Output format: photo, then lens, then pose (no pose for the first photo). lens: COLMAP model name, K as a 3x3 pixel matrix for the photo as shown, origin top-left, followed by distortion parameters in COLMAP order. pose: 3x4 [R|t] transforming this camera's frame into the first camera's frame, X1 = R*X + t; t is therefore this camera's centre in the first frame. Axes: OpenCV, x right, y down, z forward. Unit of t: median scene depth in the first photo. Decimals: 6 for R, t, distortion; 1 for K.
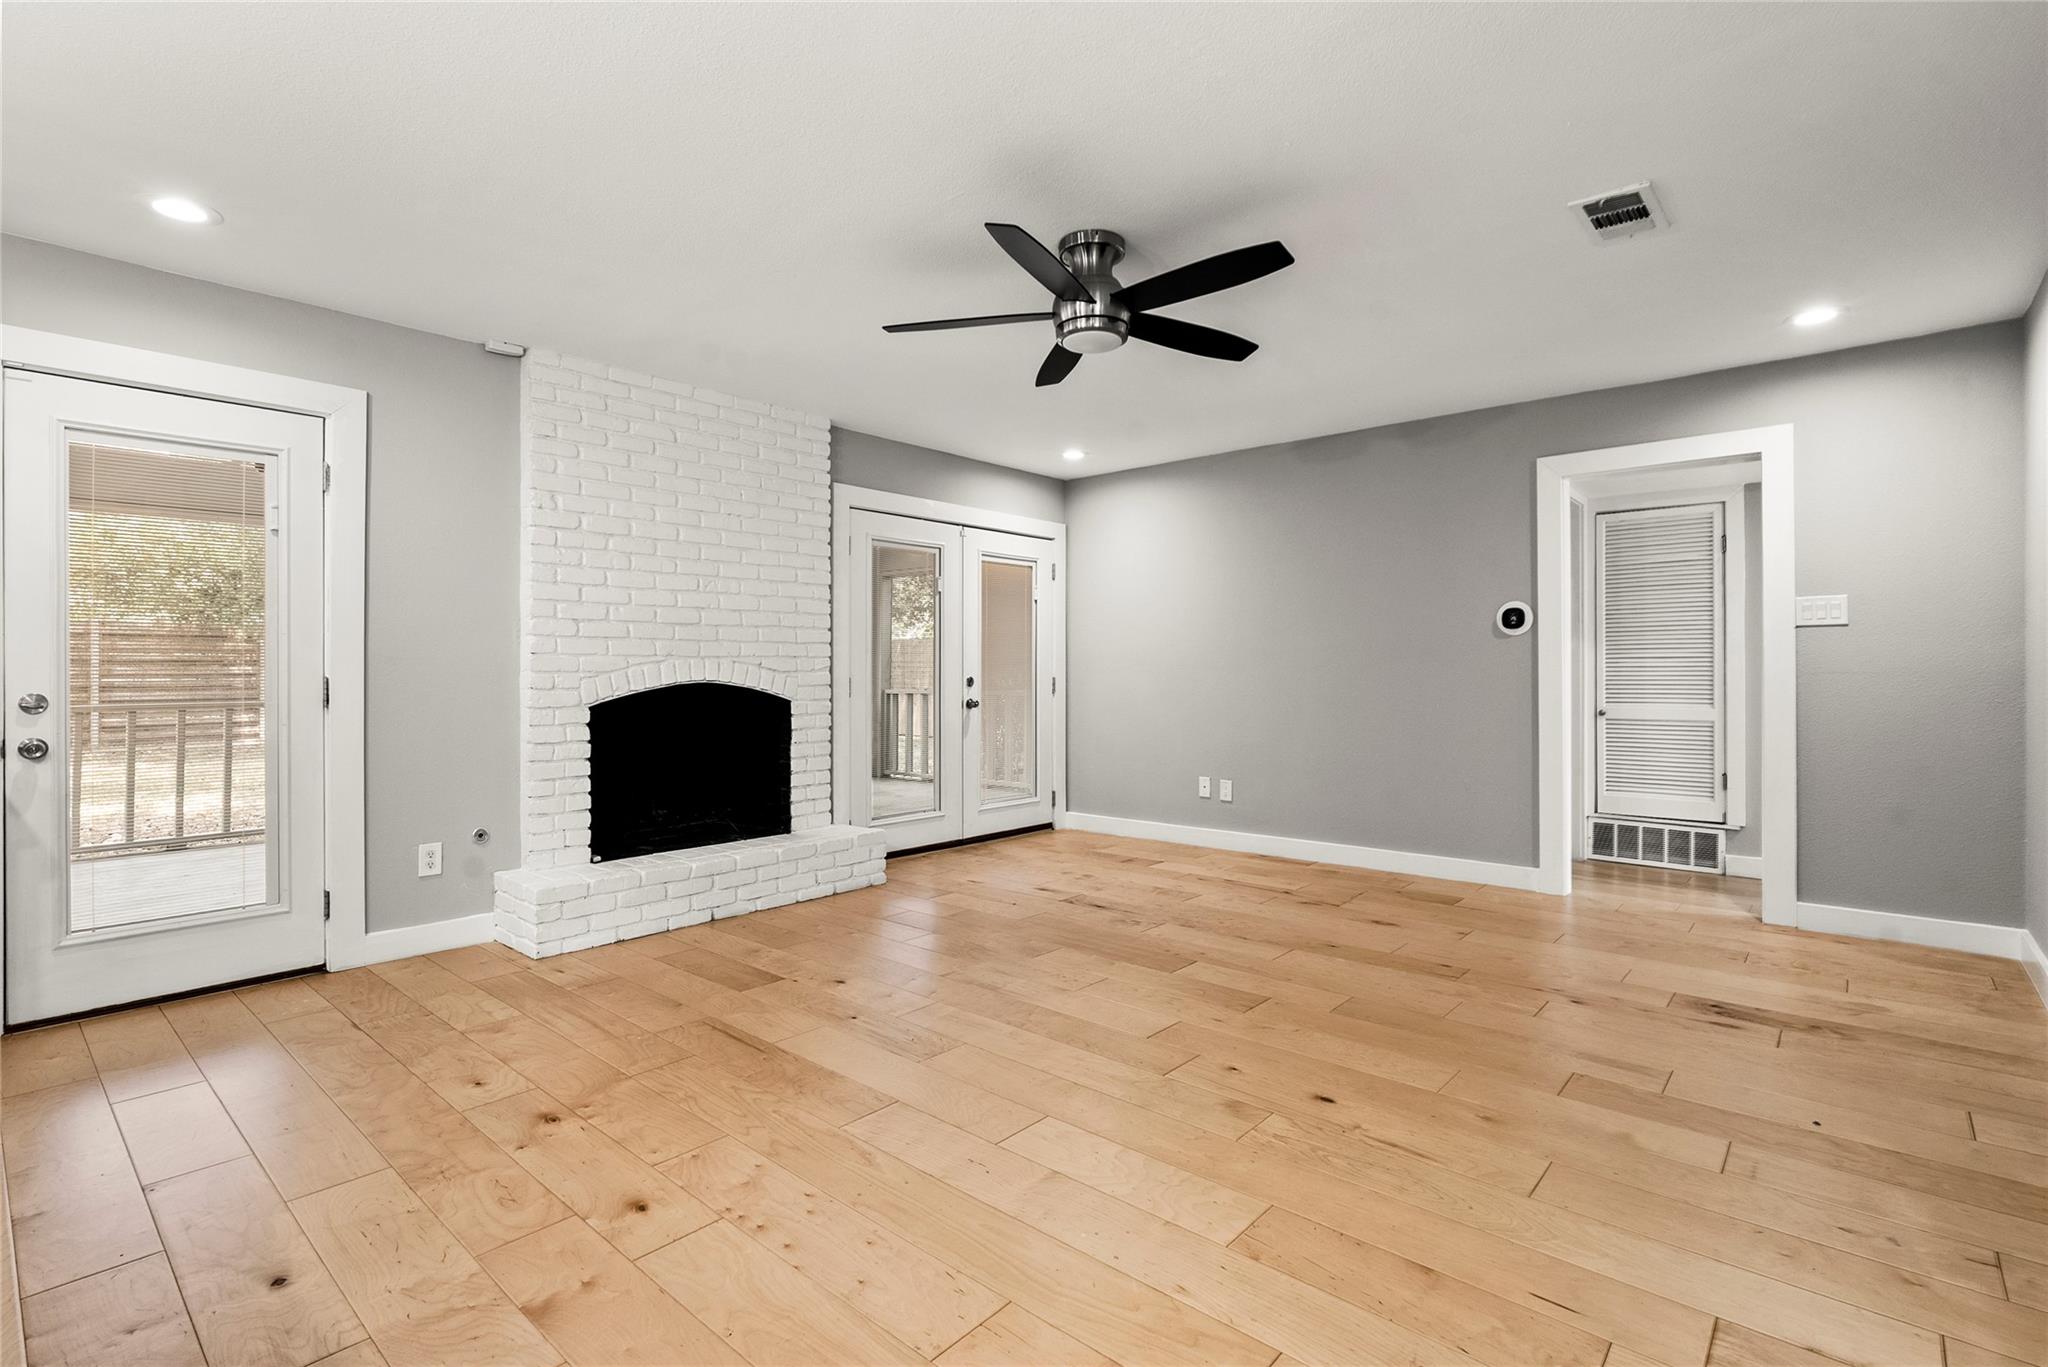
lens RADIAL K [[961.0, 0, 1028.2], [0, 961.0, 665.4], [0, 0, 1]] dist [-0.004477, -0.000498]
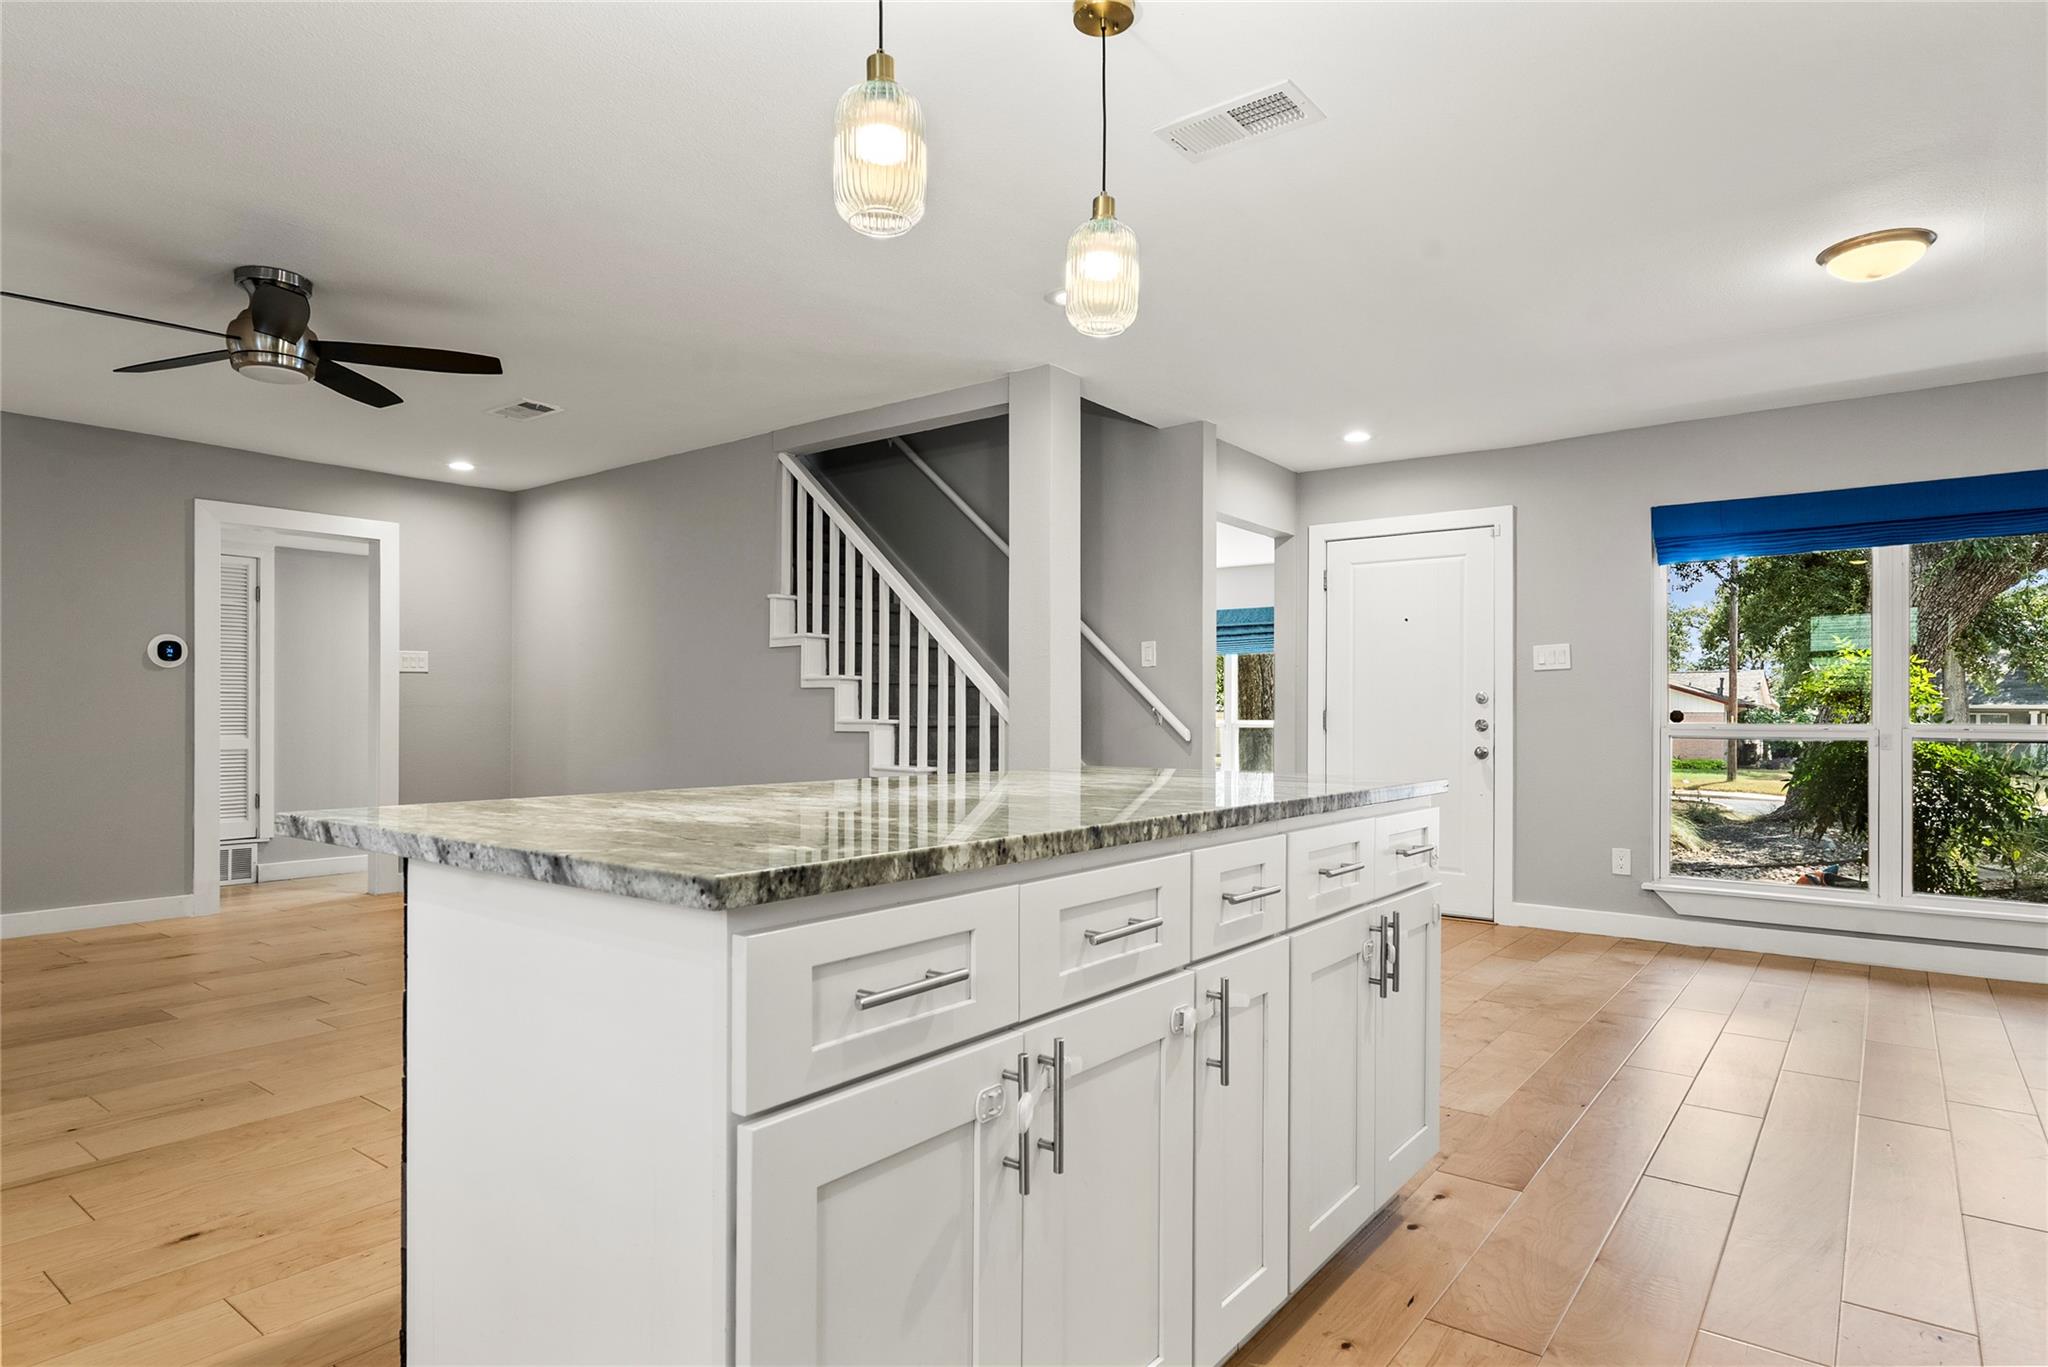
lens RADIAL K [[1145.9, 0, 1033.7], [0, 1145.9, 697.6], [0, 0, 1]] dist [-0.004044, -0.001196]
pose [[-0.067814, 0.013551, 0.997606, -0.762197], [-0.005602, 0.999887, -0.013963, 0.011594], [-0.997682, -0.006536, -0.067730, 0.175725]]
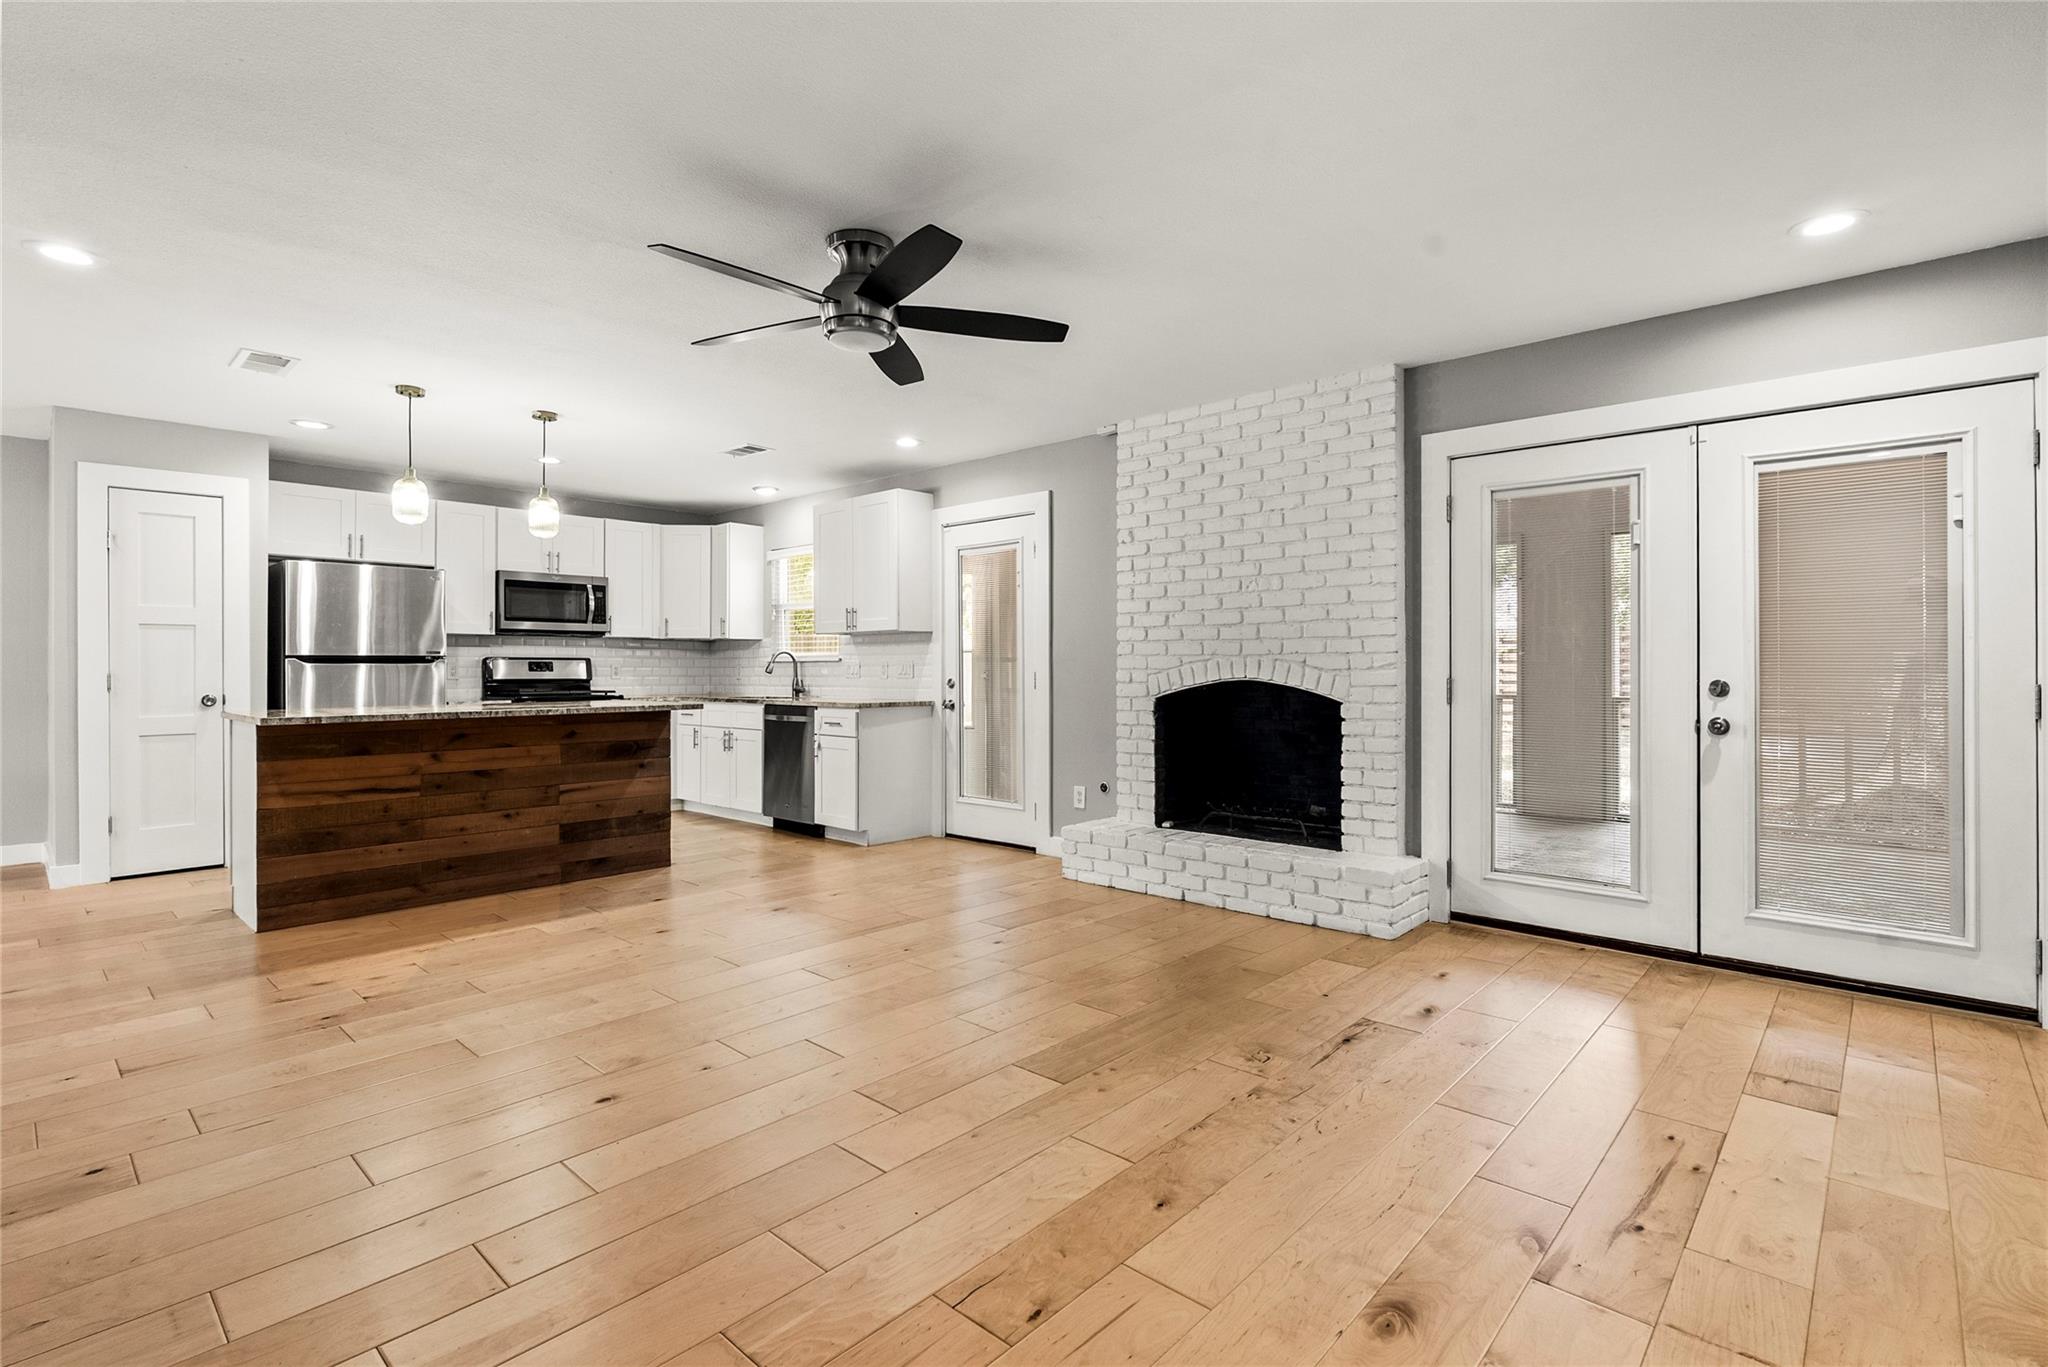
lens RADIAL K [[961.0, 0, 1028.2], [0, 961.0, 665.4], [0, 0, 1]] dist [-0.004477, -0.000498]
pose [[-0.021281, 0.000678, -0.999773, 0.676286], [0.006236, 0.999980, 0.000545, -0.000145], [0.999754, -0.006223, -0.021284, 0.760309]]
